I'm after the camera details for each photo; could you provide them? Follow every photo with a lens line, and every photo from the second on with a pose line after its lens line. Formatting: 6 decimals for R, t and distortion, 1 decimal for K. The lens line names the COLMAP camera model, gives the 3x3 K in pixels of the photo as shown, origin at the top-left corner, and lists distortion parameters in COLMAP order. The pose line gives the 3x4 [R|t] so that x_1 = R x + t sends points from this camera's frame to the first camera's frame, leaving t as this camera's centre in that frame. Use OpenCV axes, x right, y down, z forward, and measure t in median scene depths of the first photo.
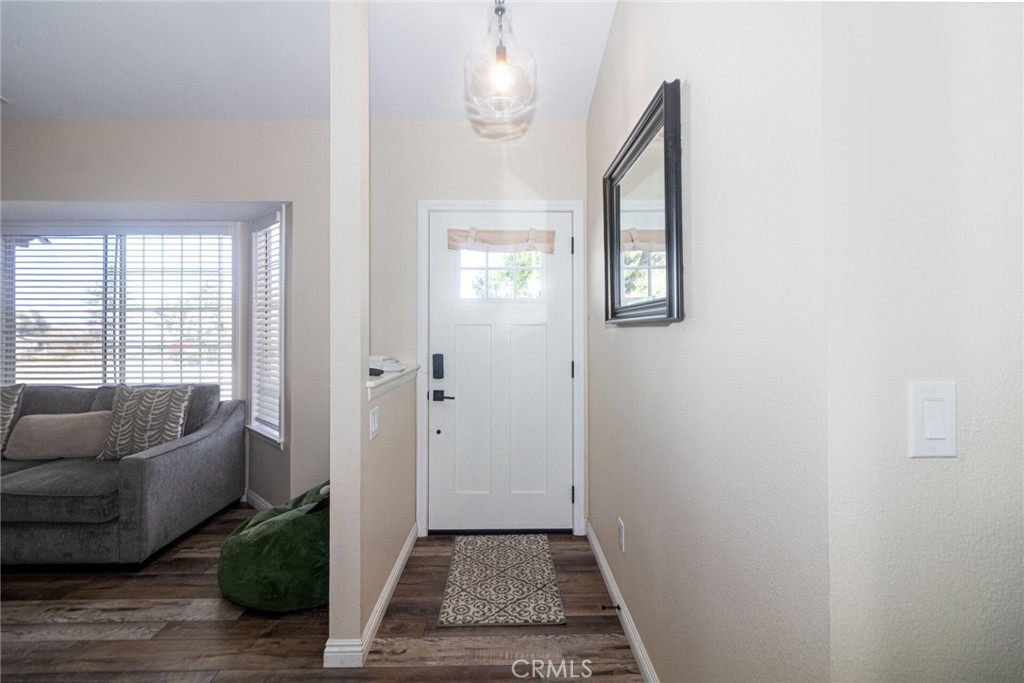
lens RADIAL K [[464.5, 0, 515.6], [0, 464.5, 323.0], [0, 0, 1]] dist [-0.001101, -0.000255]
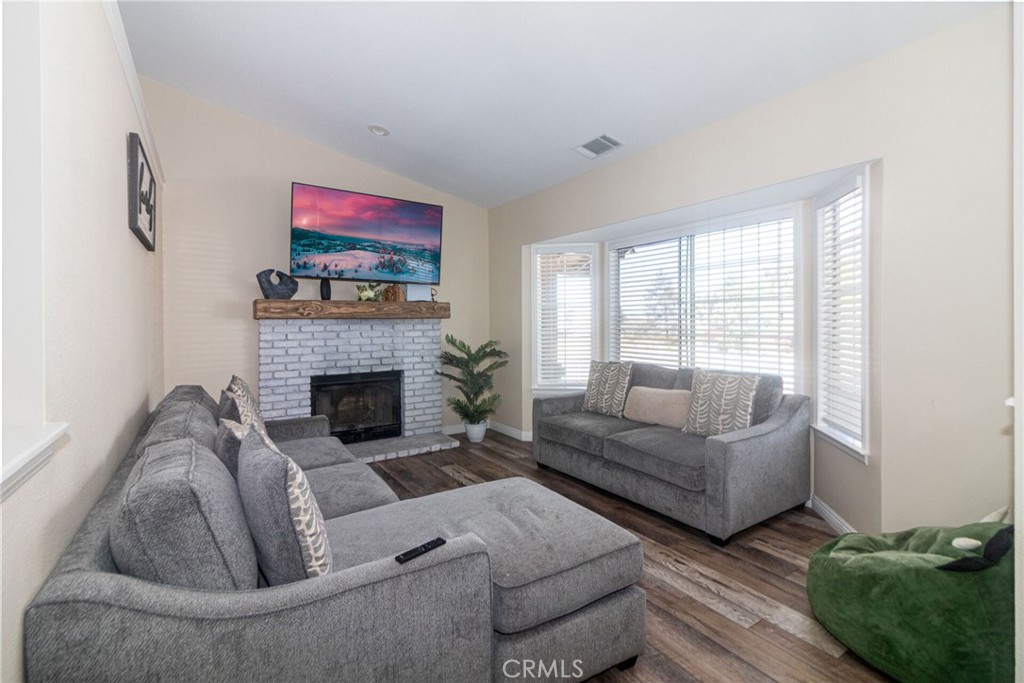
lens RADIAL K [[464.5, 0, 515.6], [0, 464.5, 323.0], [0, 0, 1]] dist [-0.001101, -0.000255]
pose [[0.529443, 0.003772, -0.848337, -0.138818], [0.015070, 0.999791, 0.013850, 0.001012], [0.848212, -0.020117, 0.529275, 0.040290]]
